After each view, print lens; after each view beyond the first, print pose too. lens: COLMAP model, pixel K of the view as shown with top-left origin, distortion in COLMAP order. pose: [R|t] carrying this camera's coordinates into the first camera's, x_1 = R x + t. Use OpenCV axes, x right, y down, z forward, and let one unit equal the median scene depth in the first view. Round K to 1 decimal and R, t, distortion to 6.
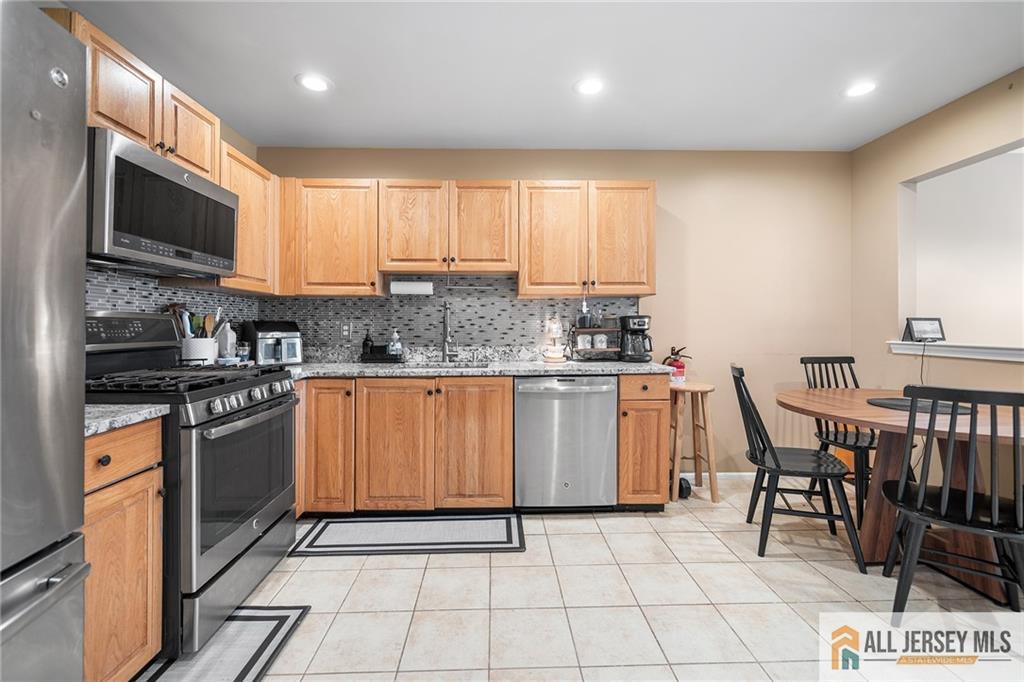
lens RADIAL K [[430.1, 0, 508.2], [0, 430.1, 331.3], [0, 0, 1]] dist [-0.000410, 0.000005]
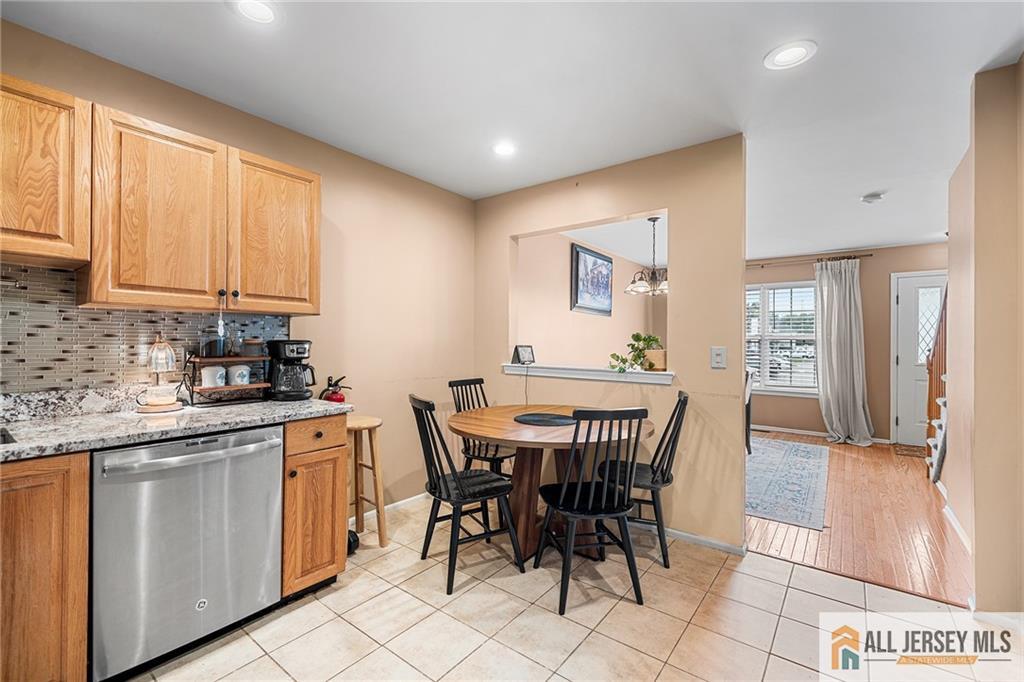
lens RADIAL K [[441.1, 0, 504.3], [0, 441.1, 343.9], [0, 0, 1]] dist [-0.000529, 0.000067]
pose [[0.634700, 0.004679, 0.772745, -0.079638], [-0.001625, 0.999988, -0.004721, -0.027734], [-0.772757, 0.001741, 0.634700, 0.204451]]
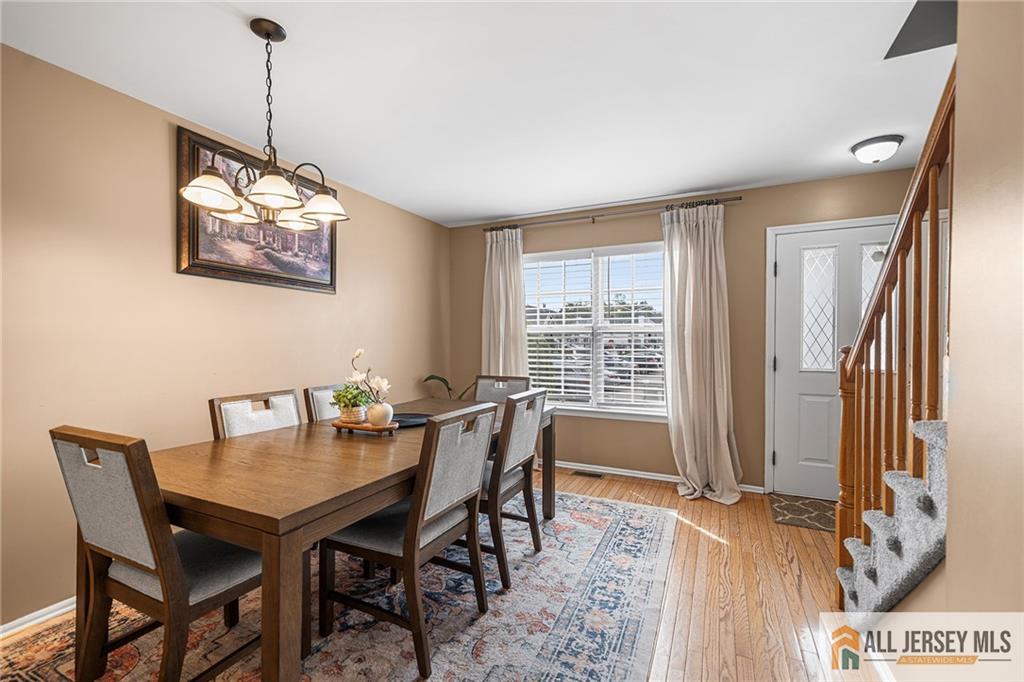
lens RADIAL K [[440.1, 0, 504.7], [0, 440.1, 352.4], [0, 0, 1]] dist [0.001235, 0.000085]
pose [[0.462301, -0.024152, 0.886394, 1.035209], [0.011278, 0.999708, 0.021357, -0.033823], [-0.886651, 0.000123, 0.462439, 0.200877]]
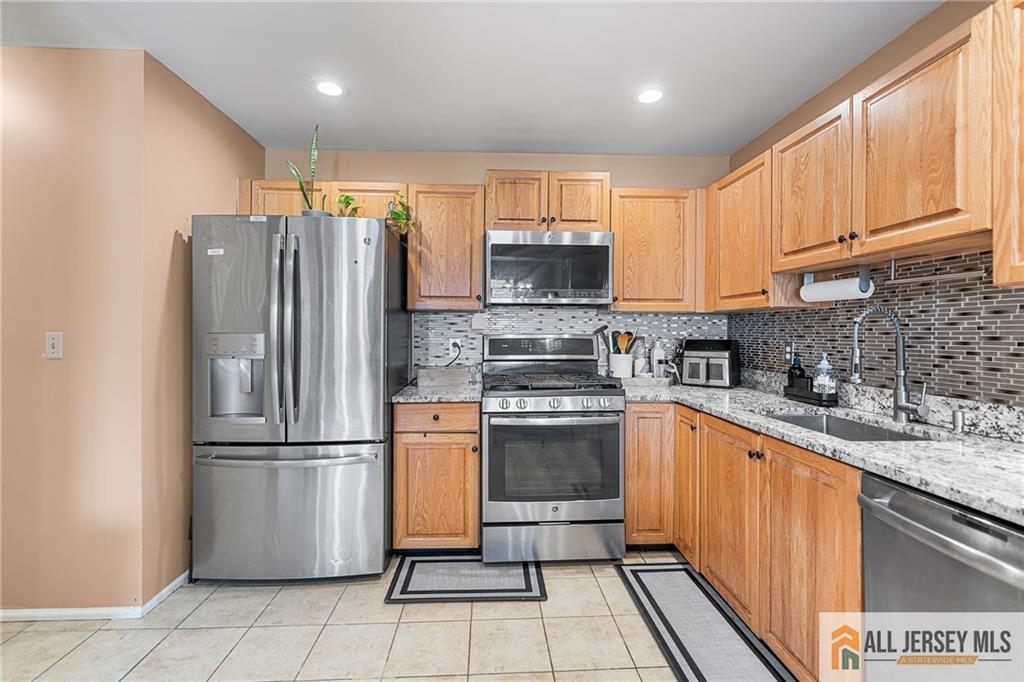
lens RADIAL K [[444.9, 0, 506.6], [0, 444.9, 331.8], [0, 0, 1]] dist [0.000503, 0.000130]
pose [[0.021493, 0.002343, -0.999766, 0.434581], [-0.015414, 0.999879, 0.002012, -0.036020], [0.999650, 0.015367, 0.021527, 0.535962]]
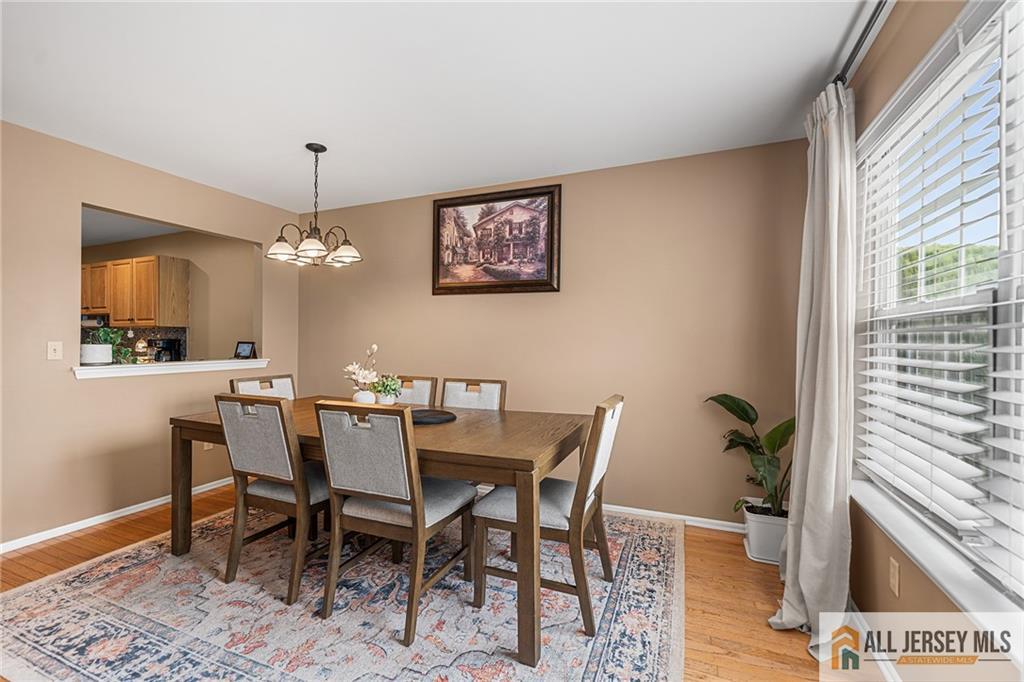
lens RADIAL K [[441.1, 0, 504.3], [0, 441.1, 343.9], [0, 0, 1]] dist [-0.000529, 0.000067]
pose [[0.907281, 0.008903, -0.420430, 2.234879], [-0.013280, 0.999884, -0.007483, -0.023280], [0.420315, 0.012373, 0.907294, 0.051281]]
